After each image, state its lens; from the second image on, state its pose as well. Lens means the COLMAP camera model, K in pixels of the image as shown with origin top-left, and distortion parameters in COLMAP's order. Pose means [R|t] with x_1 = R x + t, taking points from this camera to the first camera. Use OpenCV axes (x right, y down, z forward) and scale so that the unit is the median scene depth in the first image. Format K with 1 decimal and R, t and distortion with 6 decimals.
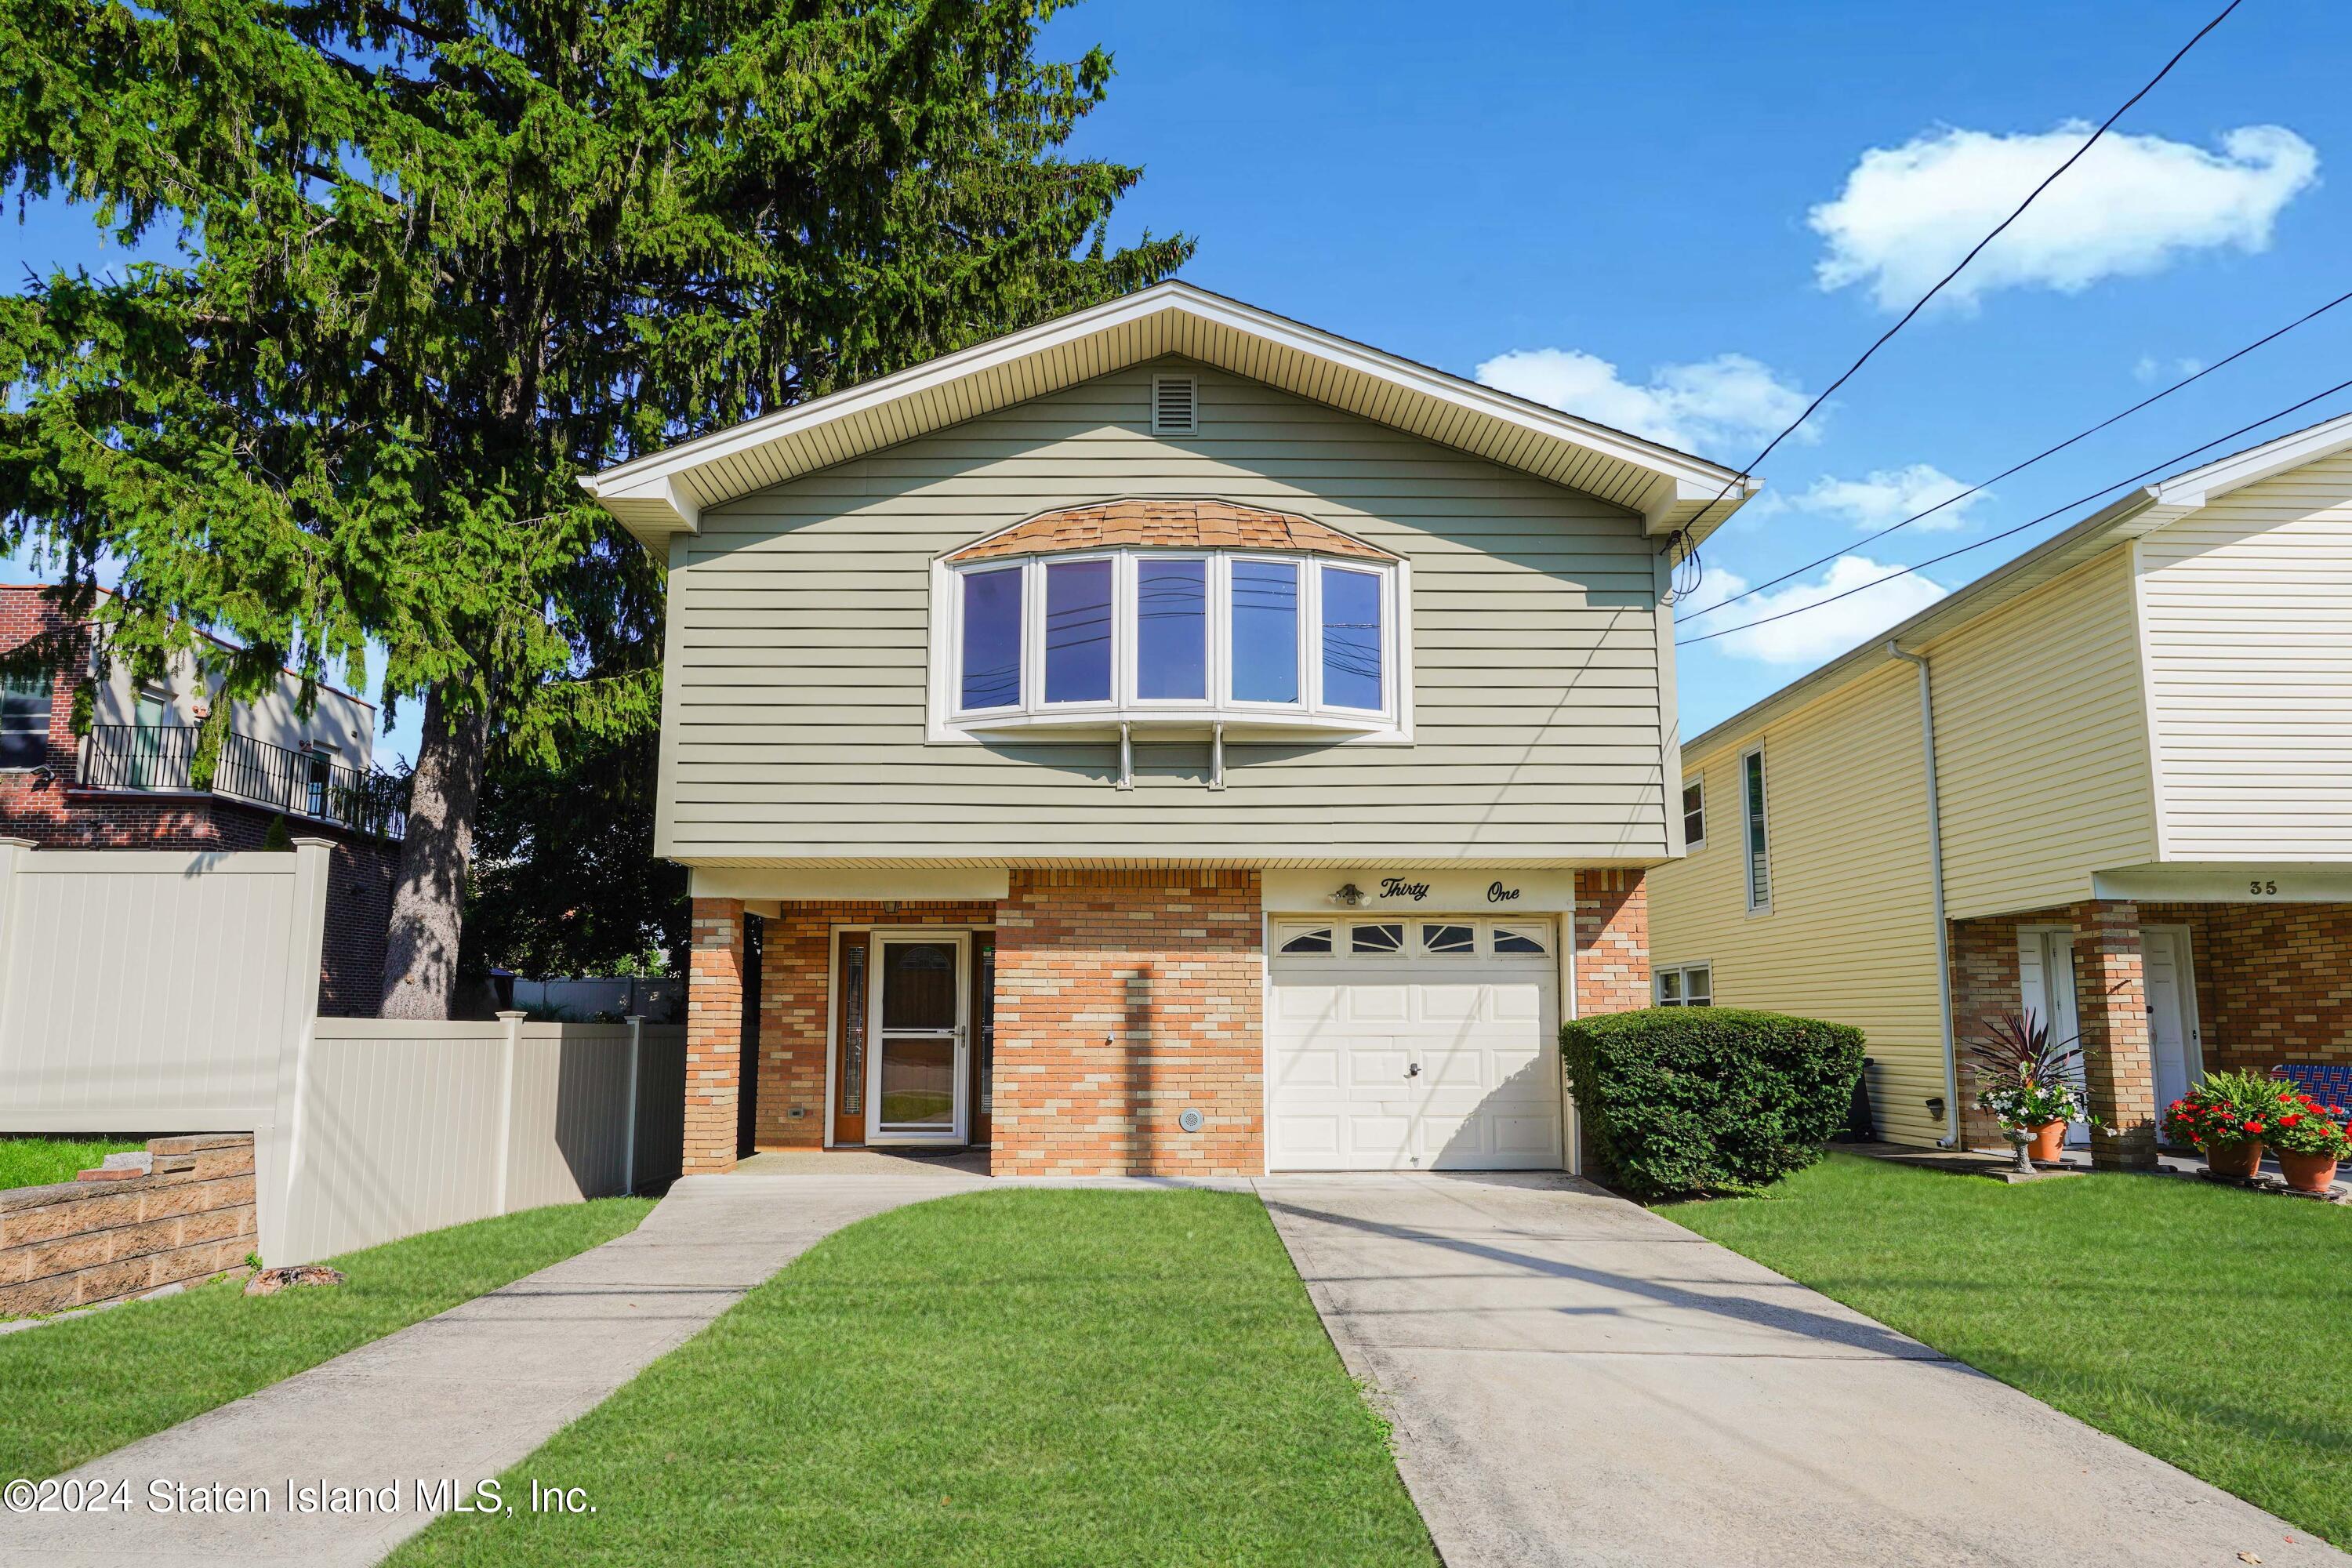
lens RADIAL K [[1182.1, 0, 1164.6], [0, 1182.1, 901.9], [0, 0, 1]] dist [-0.014981, 0.009412]
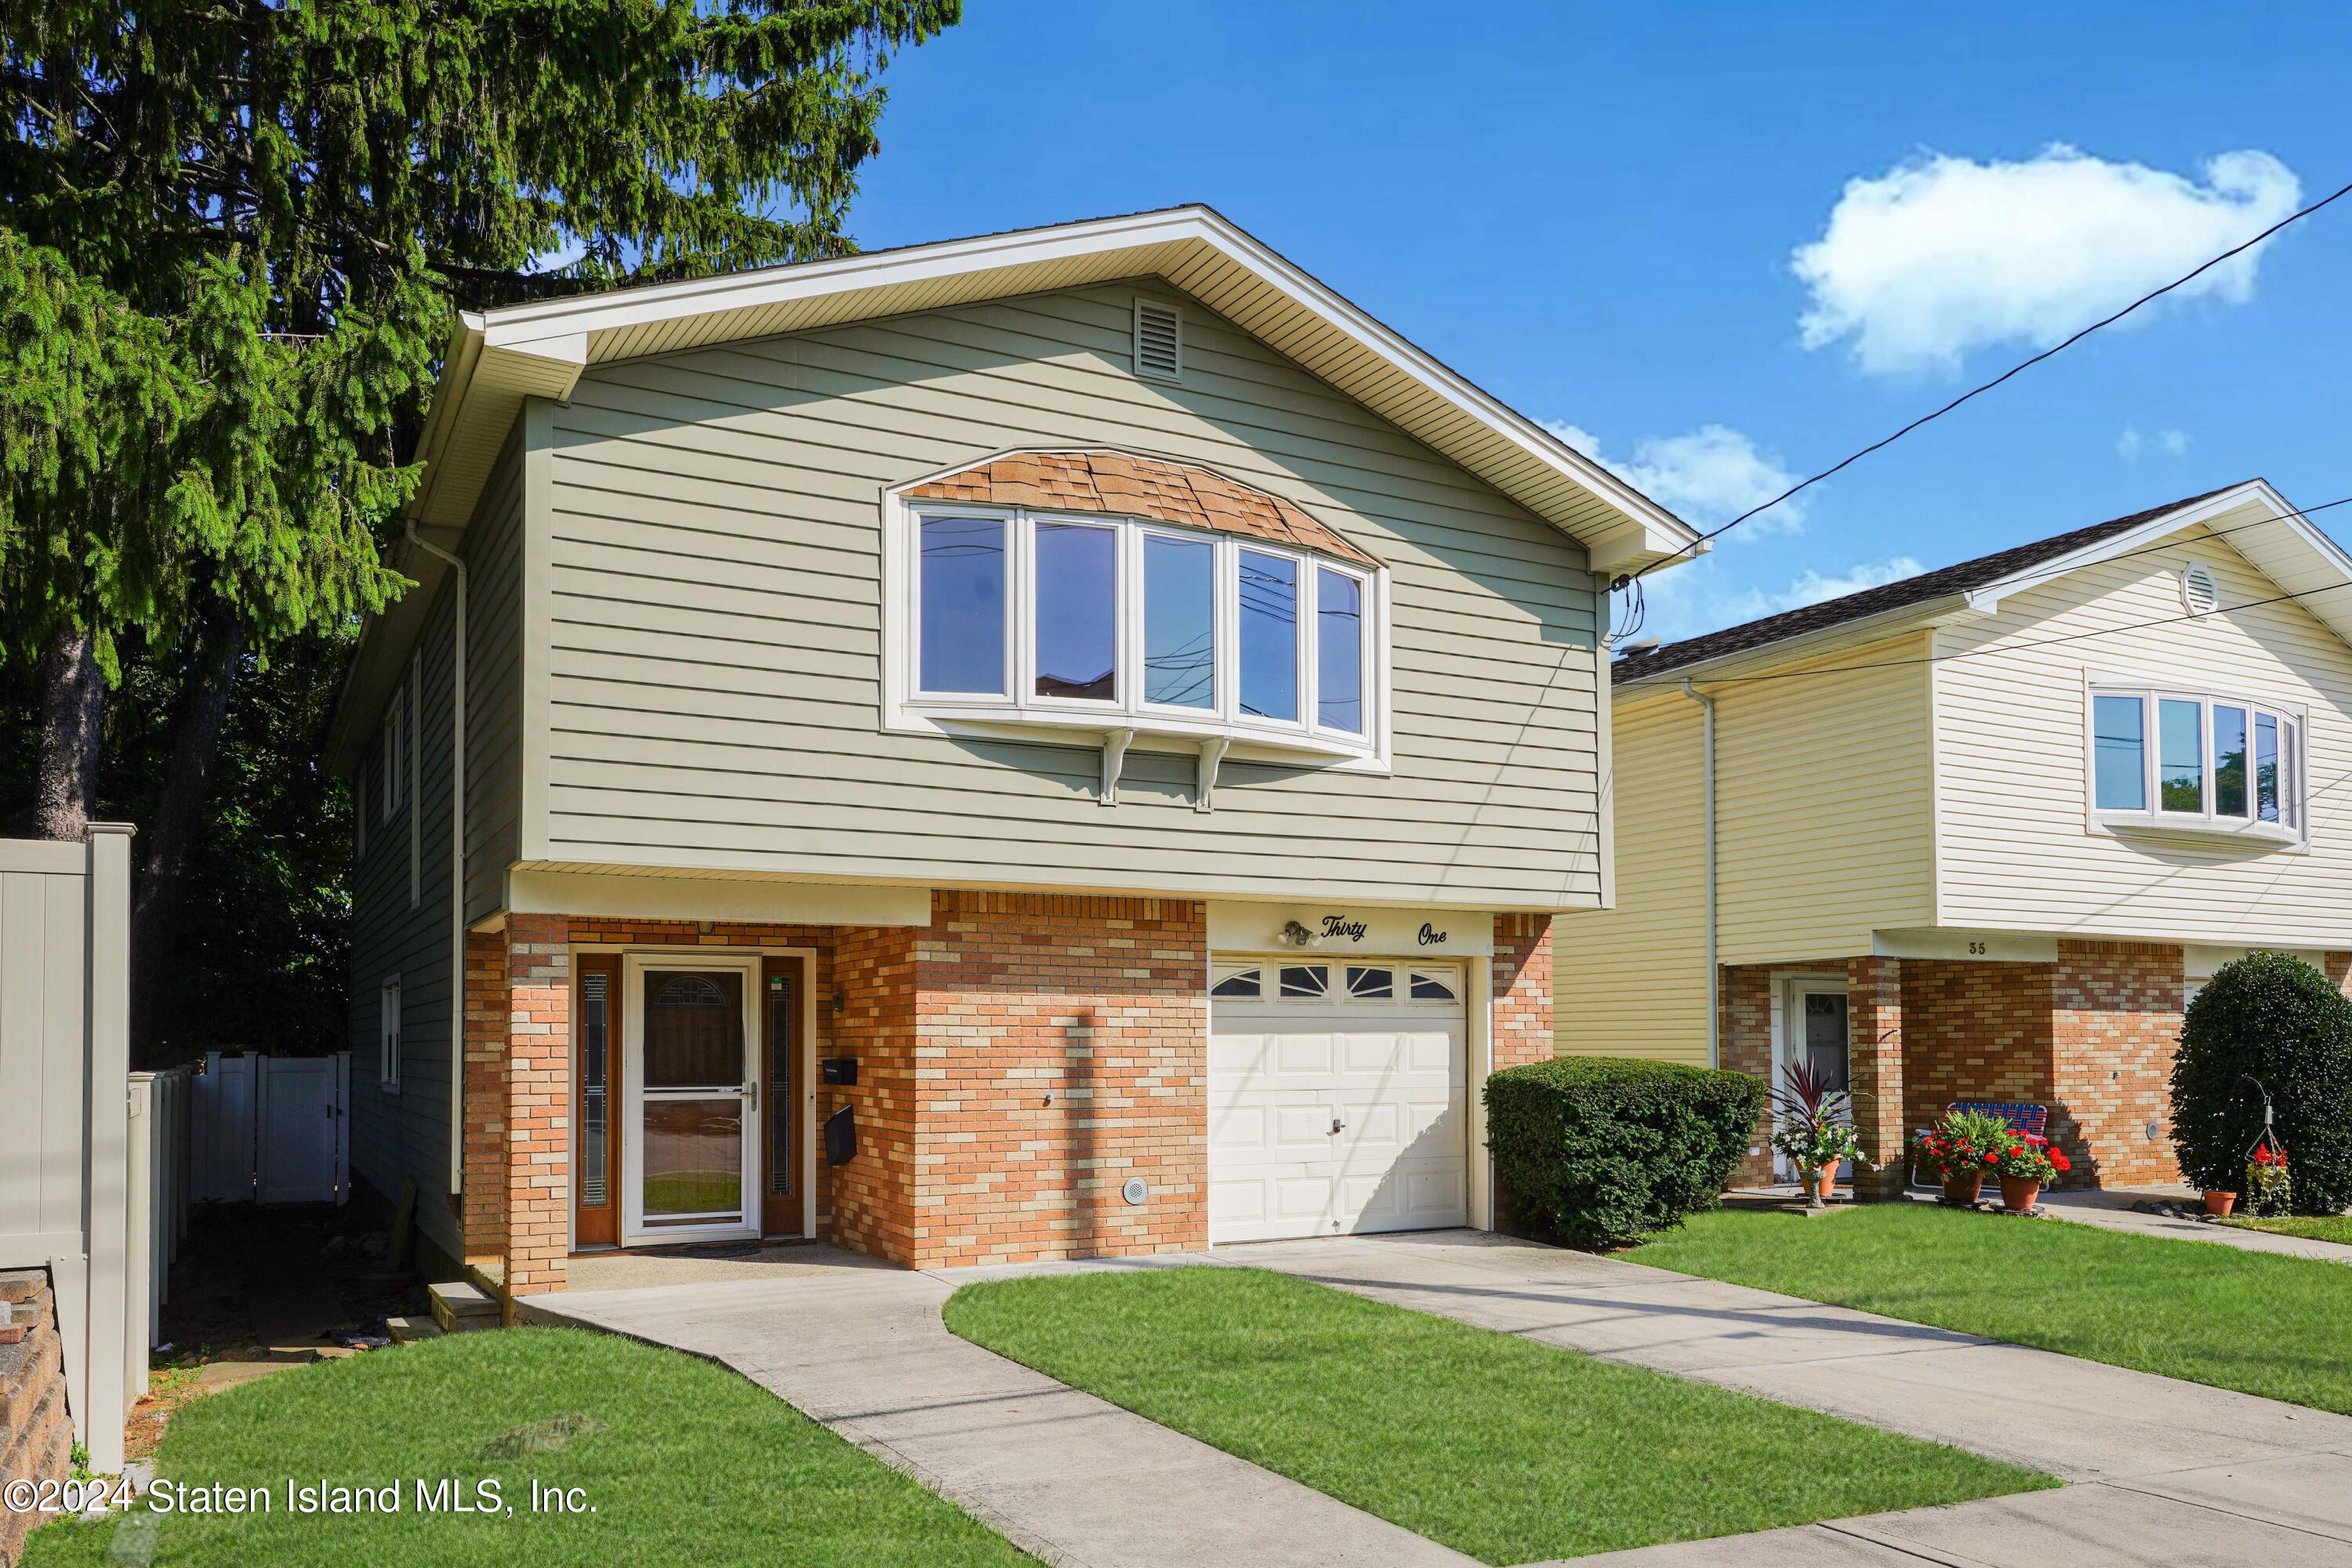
lens RADIAL K [[1751.1, 0, 1186.5], [0, 1751.1, 992.0], [0, 0, 1]] dist [0.002483, -0.000074]
pose [[0.880137, 0.011295, 0.474584, -0.551239], [-0.044640, 0.997256, 0.059052, -0.036911], [-0.472615, -0.073159, 0.878227, -0.127558]]
